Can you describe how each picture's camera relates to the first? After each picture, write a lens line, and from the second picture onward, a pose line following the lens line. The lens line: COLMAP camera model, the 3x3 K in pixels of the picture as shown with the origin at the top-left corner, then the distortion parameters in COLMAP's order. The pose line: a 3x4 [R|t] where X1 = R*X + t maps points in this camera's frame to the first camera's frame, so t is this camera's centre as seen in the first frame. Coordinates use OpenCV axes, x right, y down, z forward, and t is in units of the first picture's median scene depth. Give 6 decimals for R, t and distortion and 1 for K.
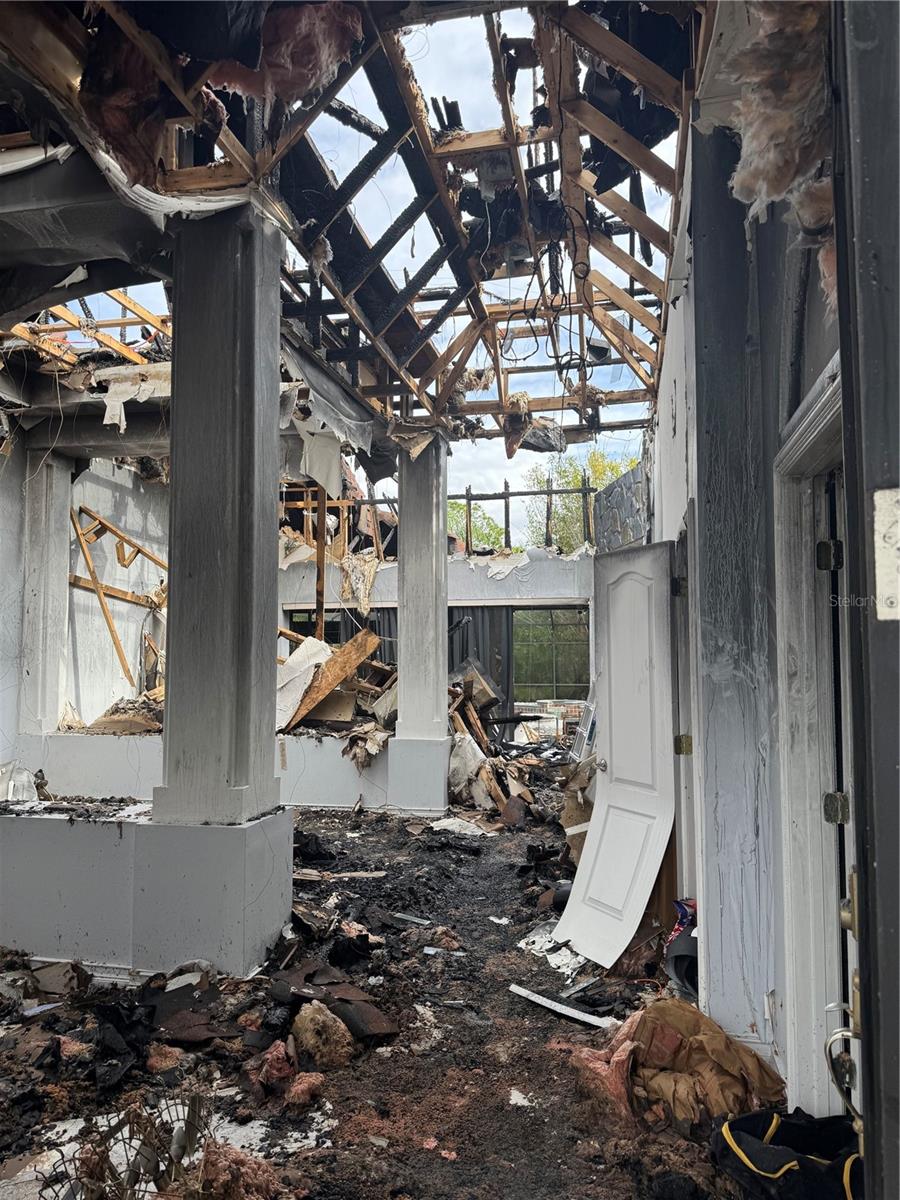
lens RADIAL K [[846.4, 0, 450.0], [0, 846.4, 600.0], [0, 0, 1]] dist [0.137323, -0.168645]
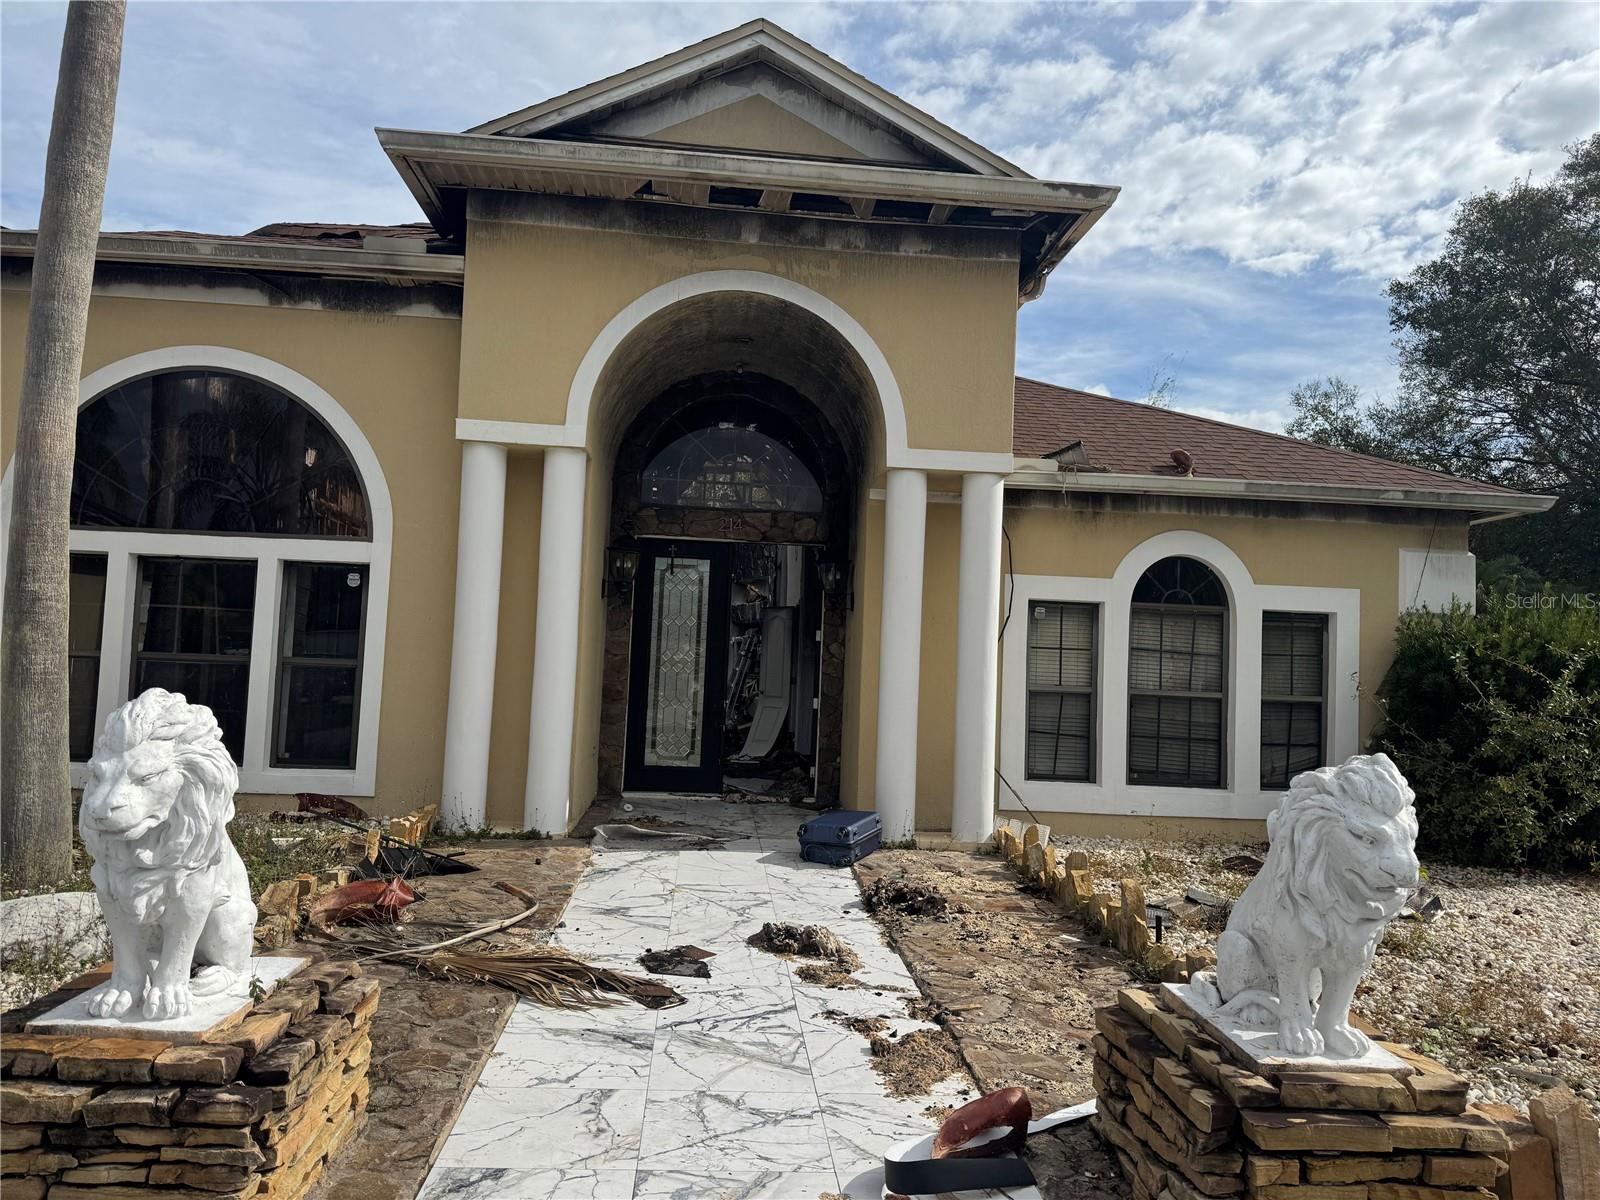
lens RADIAL K [[1128.6, 0, 808.1], [0, 1128.6, 611.7], [0, 0, 1]] dist [0.137323, -0.168645]
pose [[0.956699, 0.048707, 0.286975, -0.700797], [-0.055657, 0.998320, 0.016106, -0.107932], [-0.285708, -0.031381, 0.957803, -2.364815]]
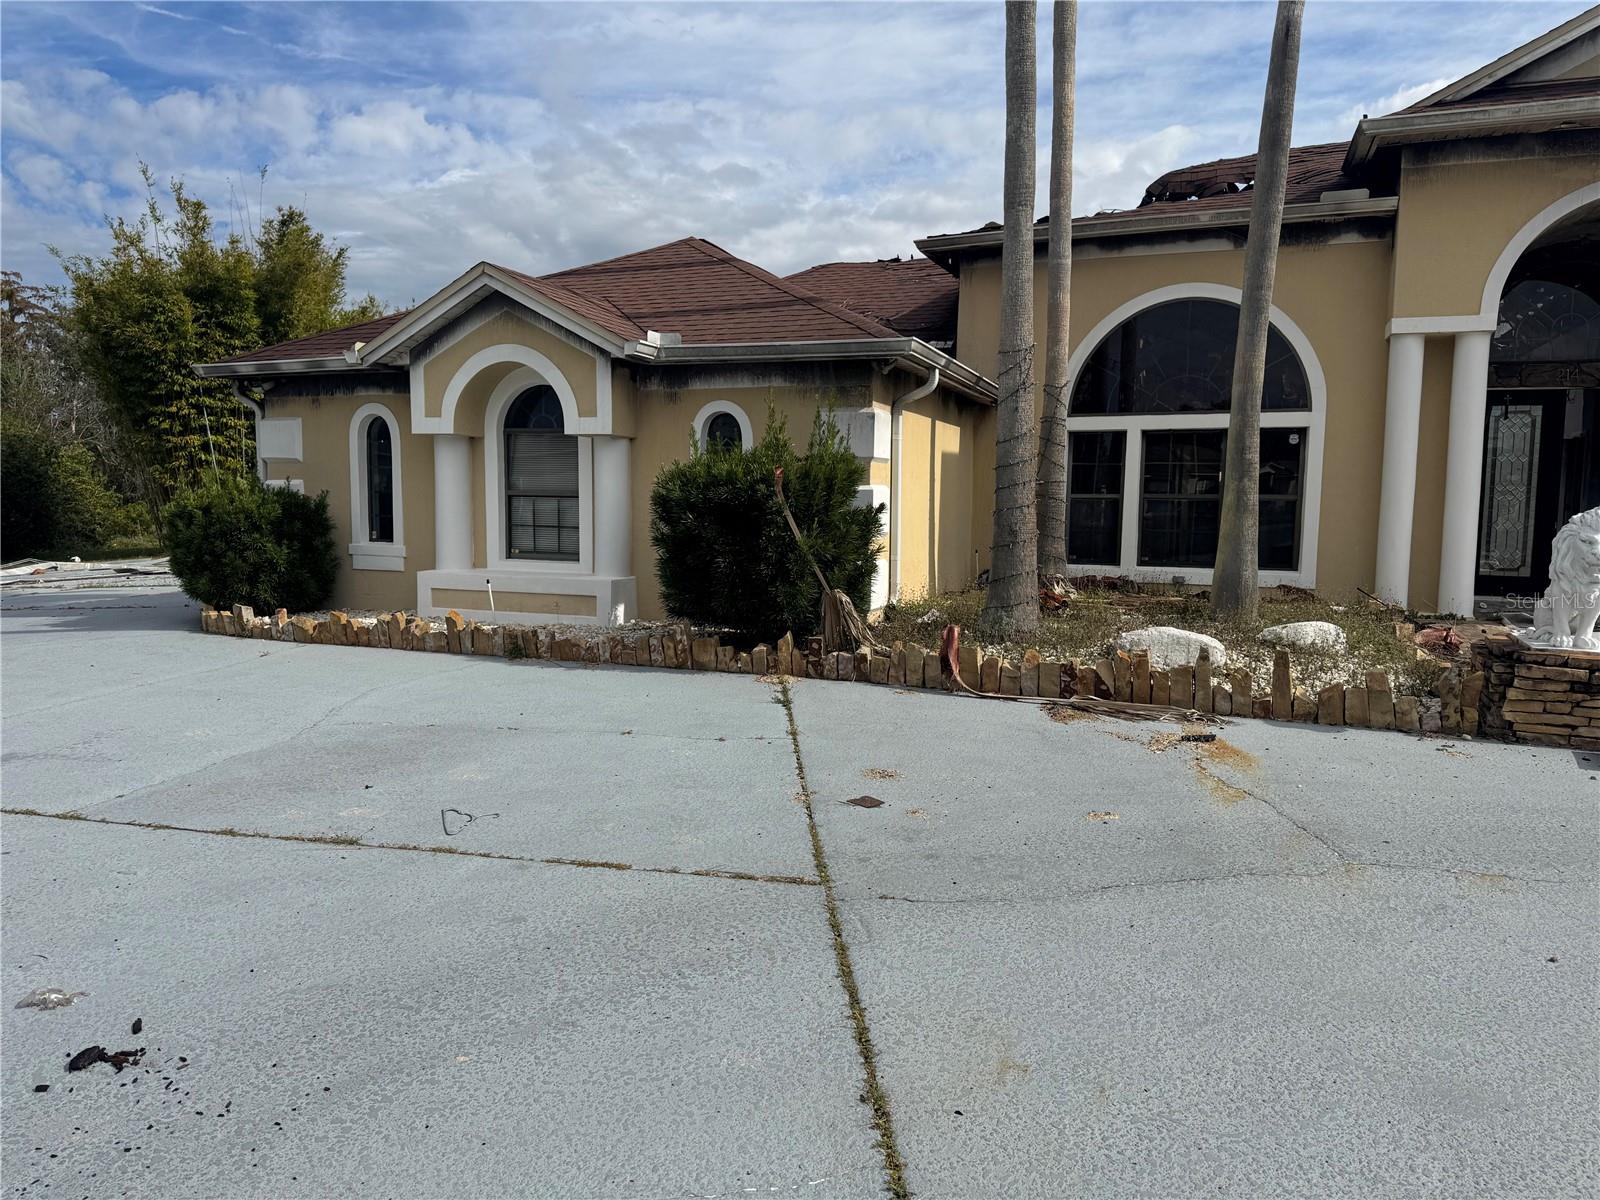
lens RADIAL K [[1153.5, 0, 794.6], [0, 1153.5, 607.3], [0, 0, 1]] dist [0.003025, -0.000571]
pose [[0.987472, 0.024964, -0.155806, -2.064559], [0.001439, 0.985940, 0.167092, -0.176572], [0.157787, -0.165223, 0.973553, -3.671113]]
